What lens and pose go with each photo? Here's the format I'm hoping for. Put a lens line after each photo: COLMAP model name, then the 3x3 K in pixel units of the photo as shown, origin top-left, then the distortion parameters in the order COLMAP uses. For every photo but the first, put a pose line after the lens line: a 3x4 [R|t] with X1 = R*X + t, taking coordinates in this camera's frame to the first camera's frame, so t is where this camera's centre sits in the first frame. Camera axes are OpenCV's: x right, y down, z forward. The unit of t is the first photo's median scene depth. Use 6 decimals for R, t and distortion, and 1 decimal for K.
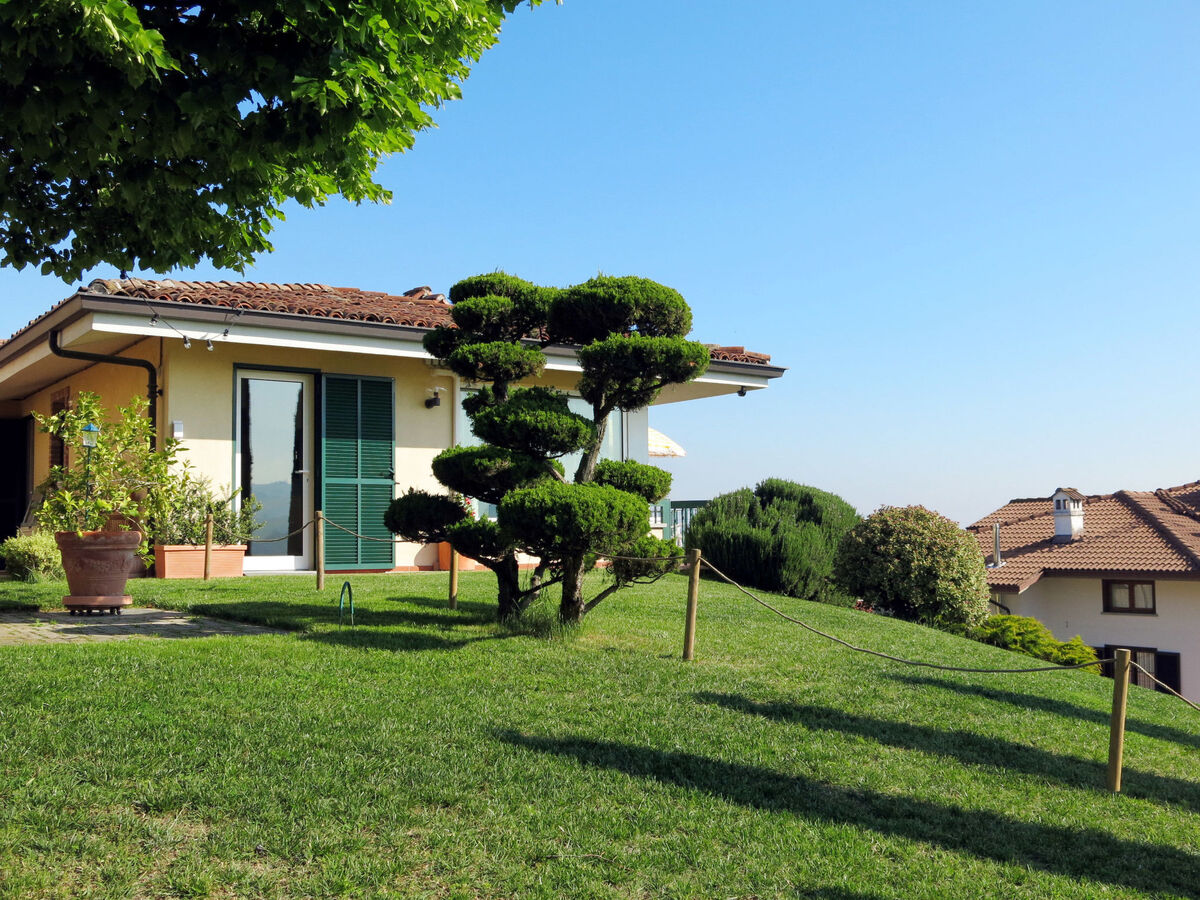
lens RADIAL K [[1273.6, 0, 600.0], [0, 1273.6, 450.0], [0, 0, 1]] dist [-0.012815, -0.009214]
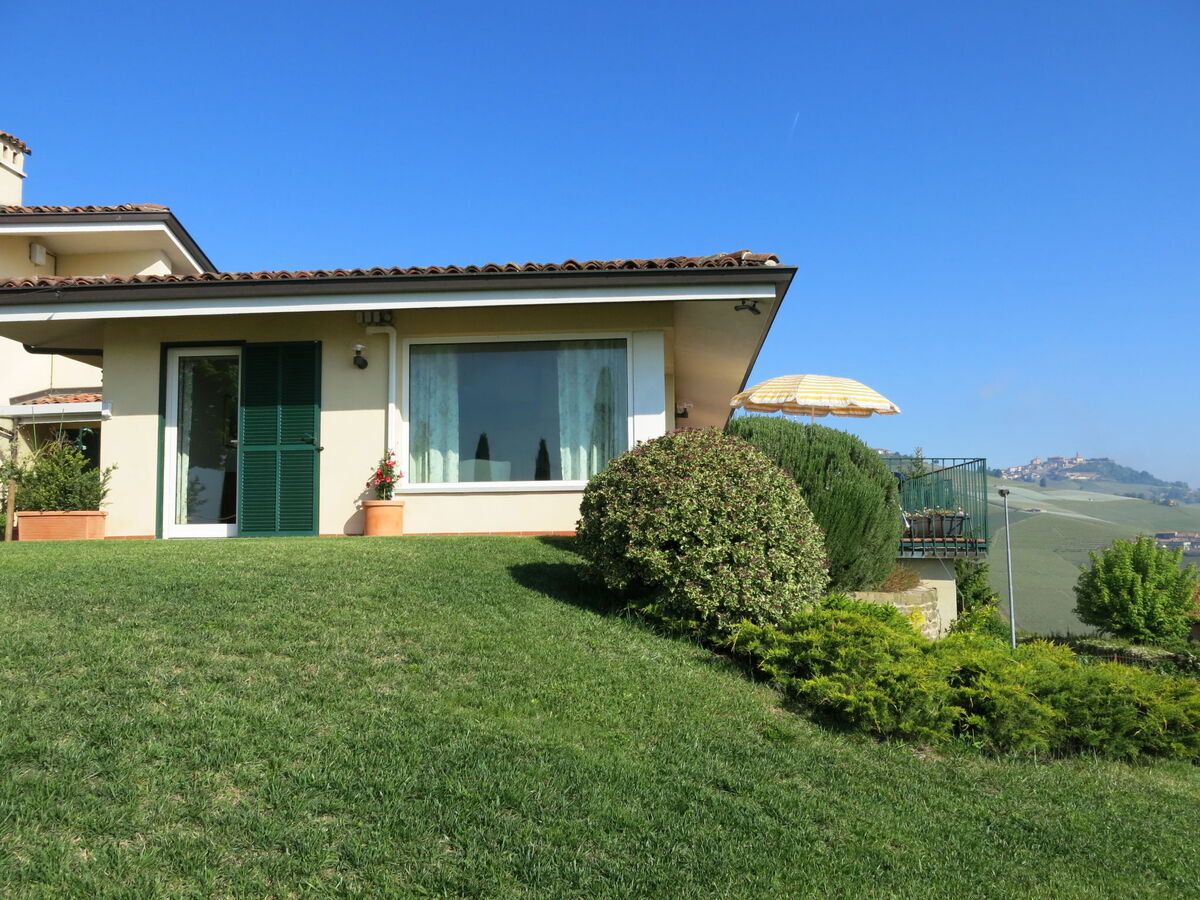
lens RADIAL K [[1010.9, 0, 599.7], [0, 1010.9, 464.7], [0, 0, 1]] dist [0.010418, 0.011304]
pose [[0.755387, -0.050099, -0.653362, 0.515262], [0.048933, 0.998602, -0.019998, 0.065763], [0.653450, -0.016864, 0.756782, 0.570658]]
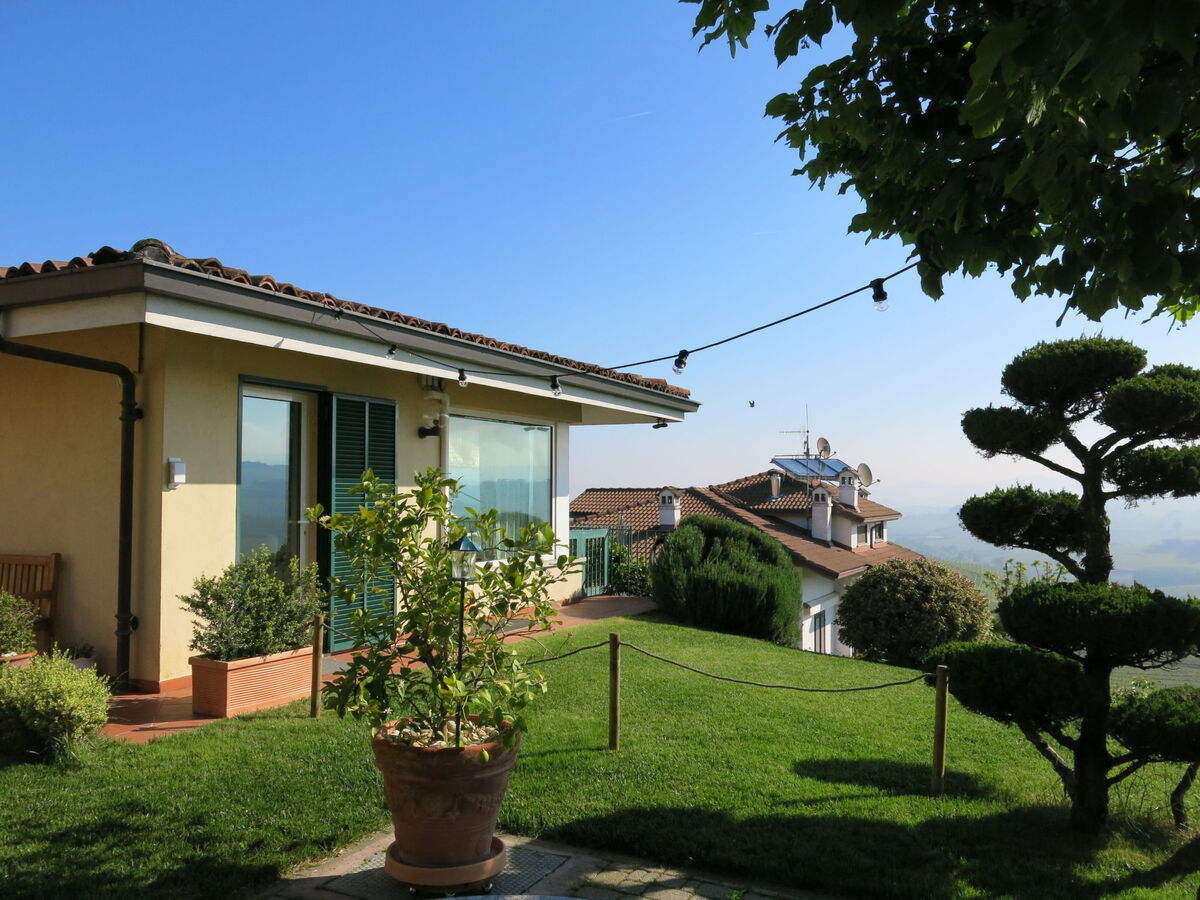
lens RADIAL K [[1010.9, 0, 599.7], [0, 1010.9, 464.7], [0, 0, 1]] dist [0.010418, 0.011304]
pose [[0.878088, 0.026841, 0.477745, -0.363660], [-0.048015, 0.998329, 0.032162, -0.044232], [-0.476083, -0.051180, 0.877910, 0.390053]]
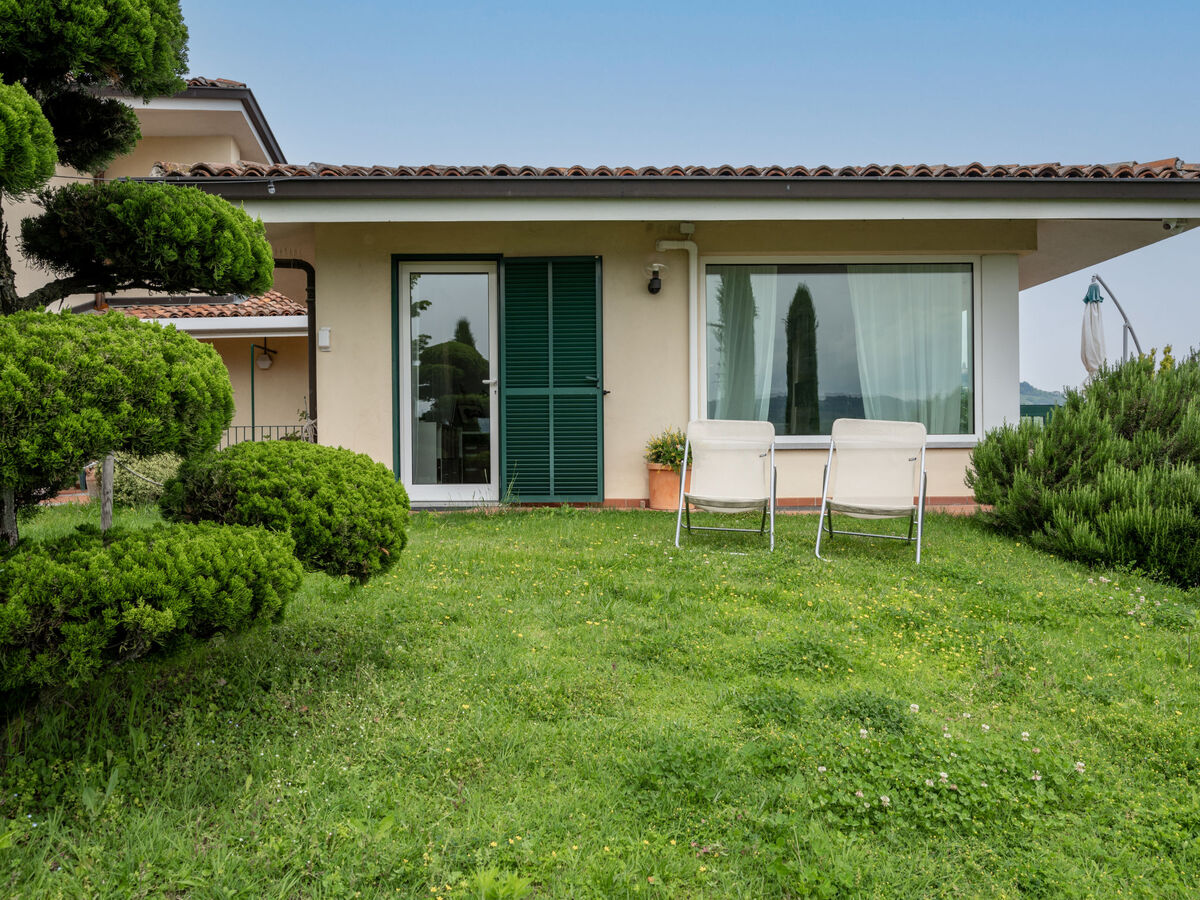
lens RADIAL K [[1010.9, 0, 599.7], [0, 1010.9, 464.7], [0, 0, 1]] dist [0.010418, 0.011304]
pose [[0.817868, 0.009856, -0.575321, 0.199881], [0.037301, 0.996842, 0.070105, 0.027229], [0.574195, -0.078797, 0.814918, 0.502558]]
